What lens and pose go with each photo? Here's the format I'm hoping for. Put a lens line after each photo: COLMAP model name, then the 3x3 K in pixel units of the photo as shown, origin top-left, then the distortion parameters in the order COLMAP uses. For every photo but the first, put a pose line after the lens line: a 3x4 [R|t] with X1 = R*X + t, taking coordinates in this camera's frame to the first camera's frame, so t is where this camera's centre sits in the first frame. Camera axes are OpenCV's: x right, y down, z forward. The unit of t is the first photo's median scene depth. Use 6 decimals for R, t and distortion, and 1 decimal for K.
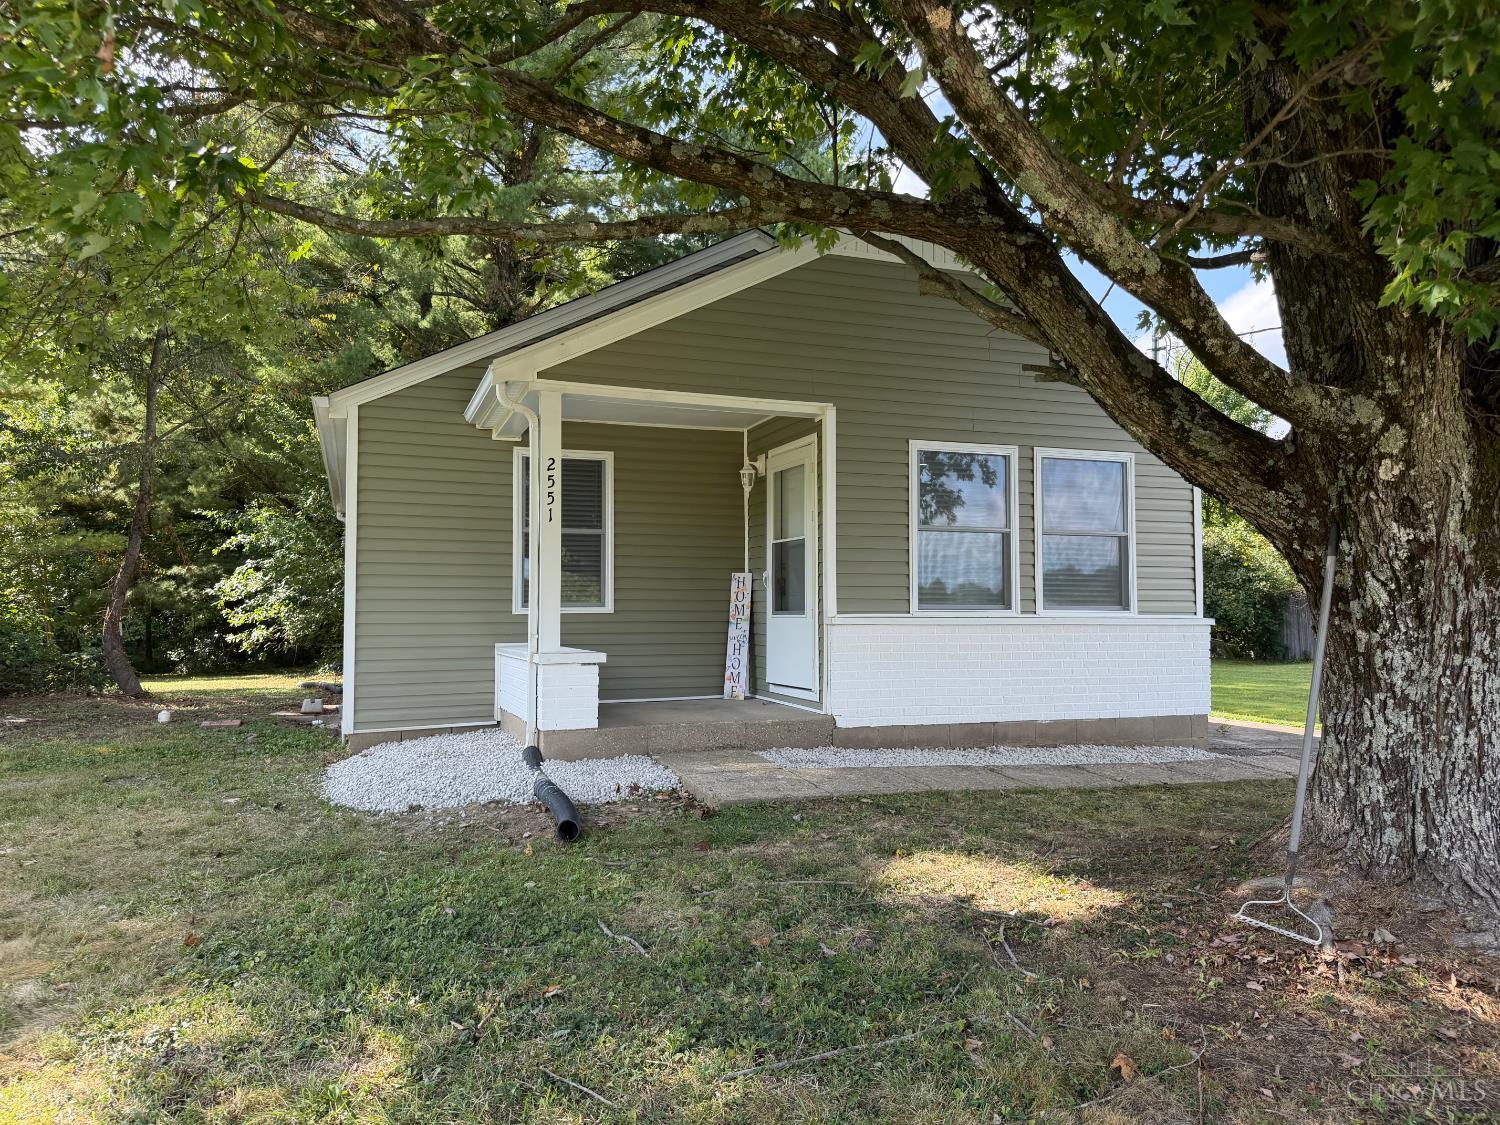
lens RADIAL K [[1056.0, 0, 748.7], [0, 1056.0, 565.2], [0, 0, 1]] dist [0.002601, 0.000152]
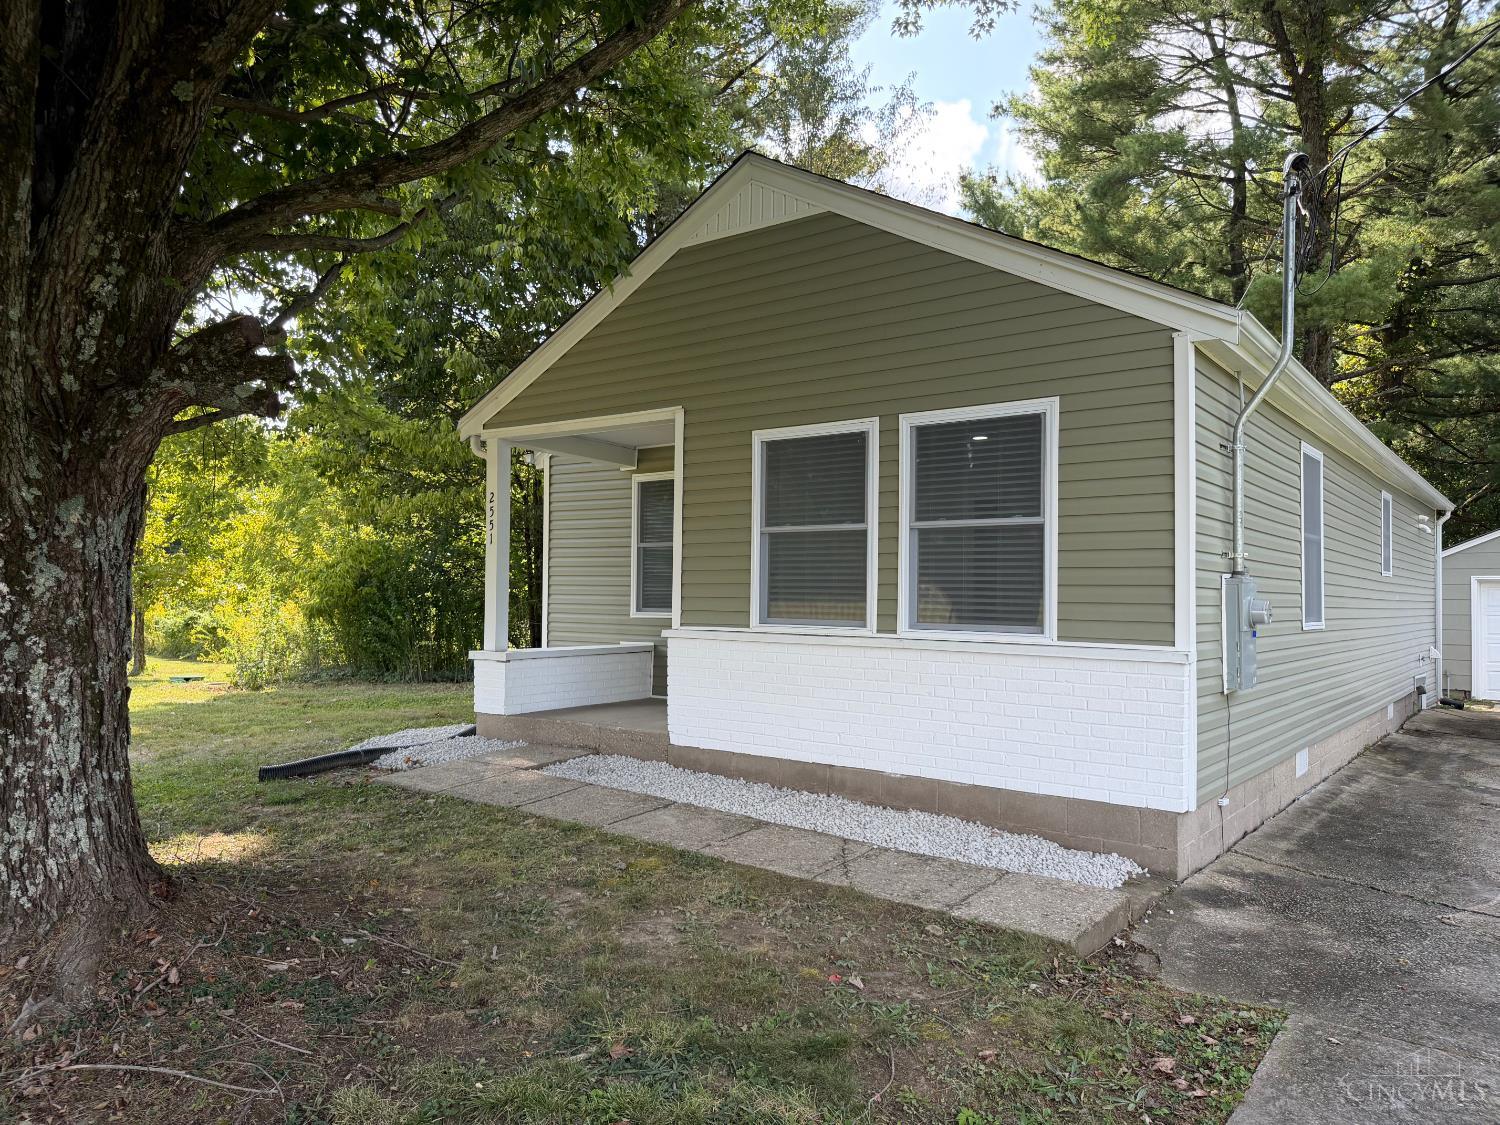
lens RADIAL K [[1056.0, 0, 750.2], [0, 1056.0, 560.2], [0, 0, 1]] dist [0.002601, 0.000152]
pose [[0.535635, -0.029097, -0.843948, 0.865729], [0.011608, 0.999565, -0.027095, 0.012877], [0.844370, 0.004716, 0.535740, 0.506376]]
